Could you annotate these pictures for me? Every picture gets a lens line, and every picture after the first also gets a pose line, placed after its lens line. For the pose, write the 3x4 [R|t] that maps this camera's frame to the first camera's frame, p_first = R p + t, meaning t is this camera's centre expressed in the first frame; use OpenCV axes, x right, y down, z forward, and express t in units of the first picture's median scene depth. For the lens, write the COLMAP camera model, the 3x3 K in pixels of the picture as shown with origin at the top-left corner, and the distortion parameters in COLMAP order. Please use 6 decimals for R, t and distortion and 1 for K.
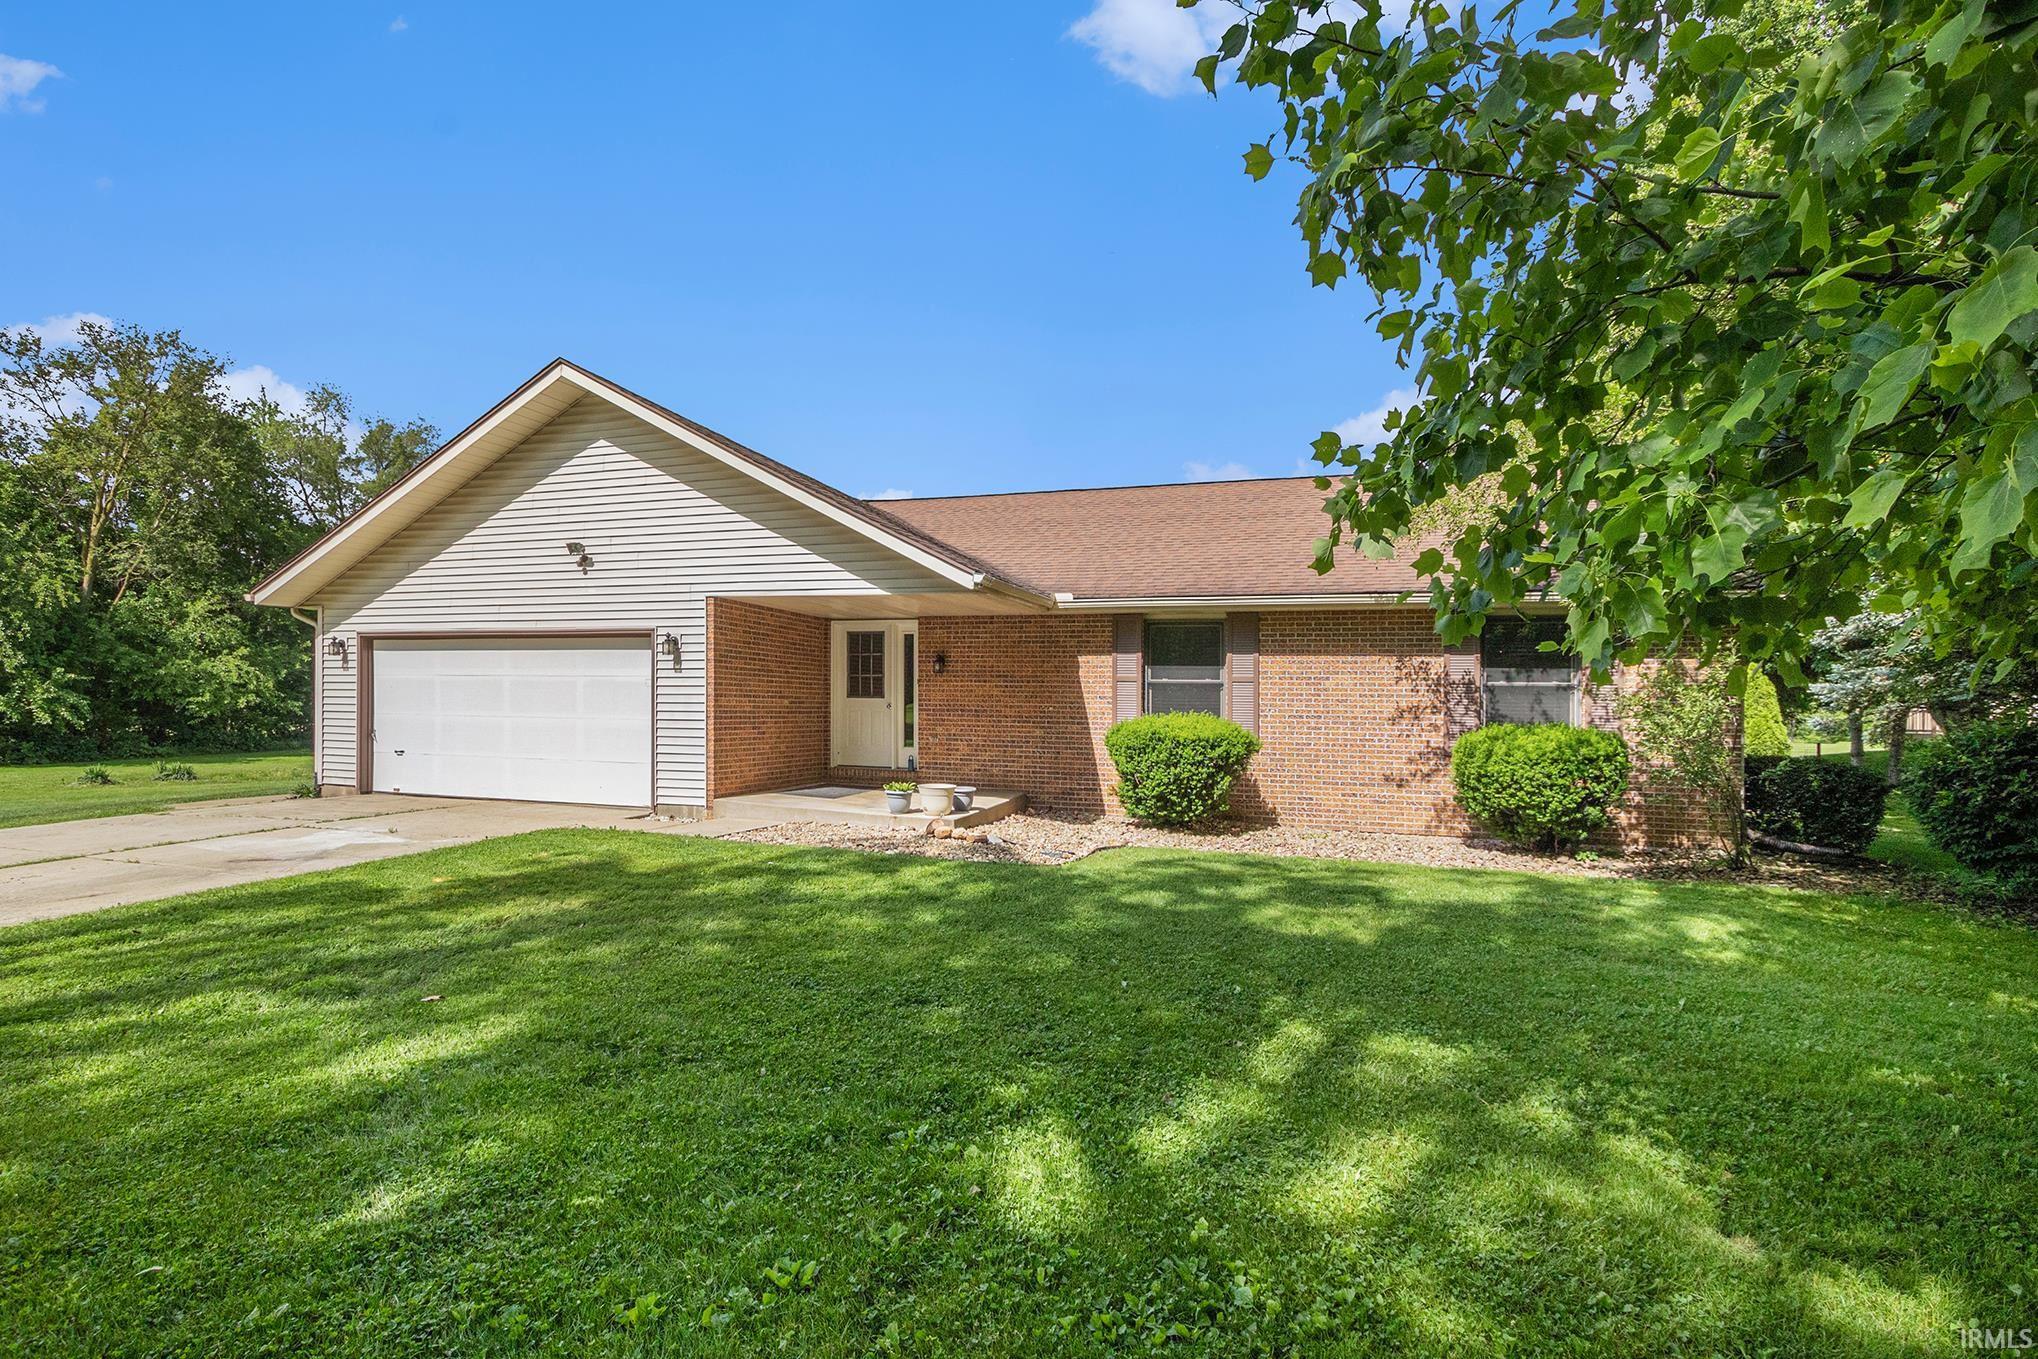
lens RADIAL K [[930.0, 0, 1200.9], [0, 930.0, 683.6], [0, 0, 1]] dist [-0.013335, 0.000020]
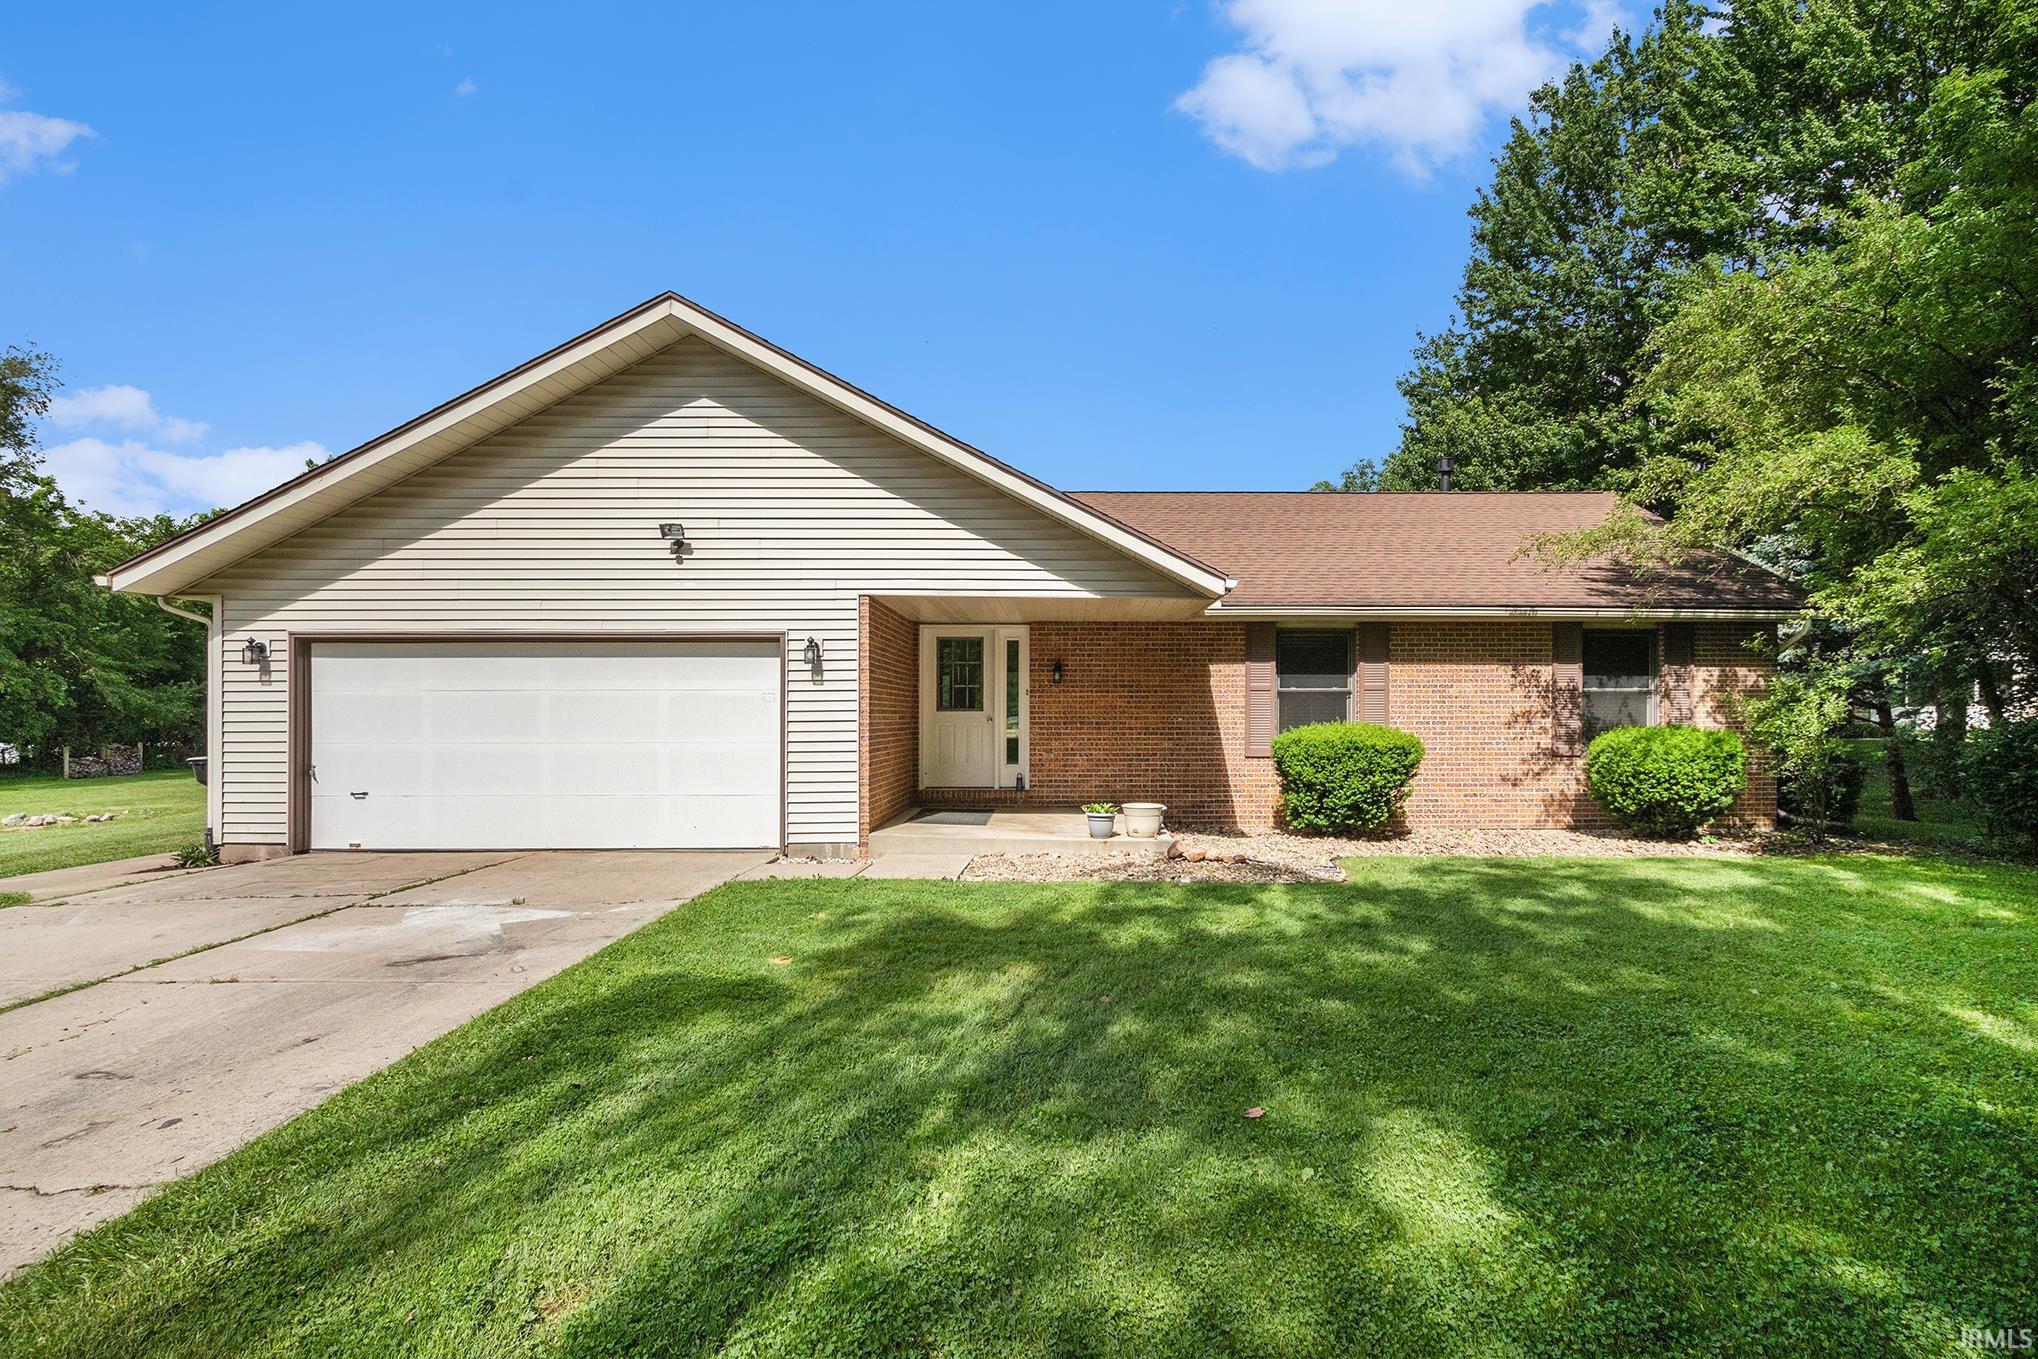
lens RADIAL K [[894.5, 0, 1178.4], [0, 894.5, 684.4], [0, 0, 1]] dist [-0.010178, 0.000006]
pose [[0.953656, -0.006793, 0.300821, -0.470999], [0.008097, 0.999962, -0.003088, -0.006826], [-0.300789, 0.005381, 0.953676, 0.125506]]
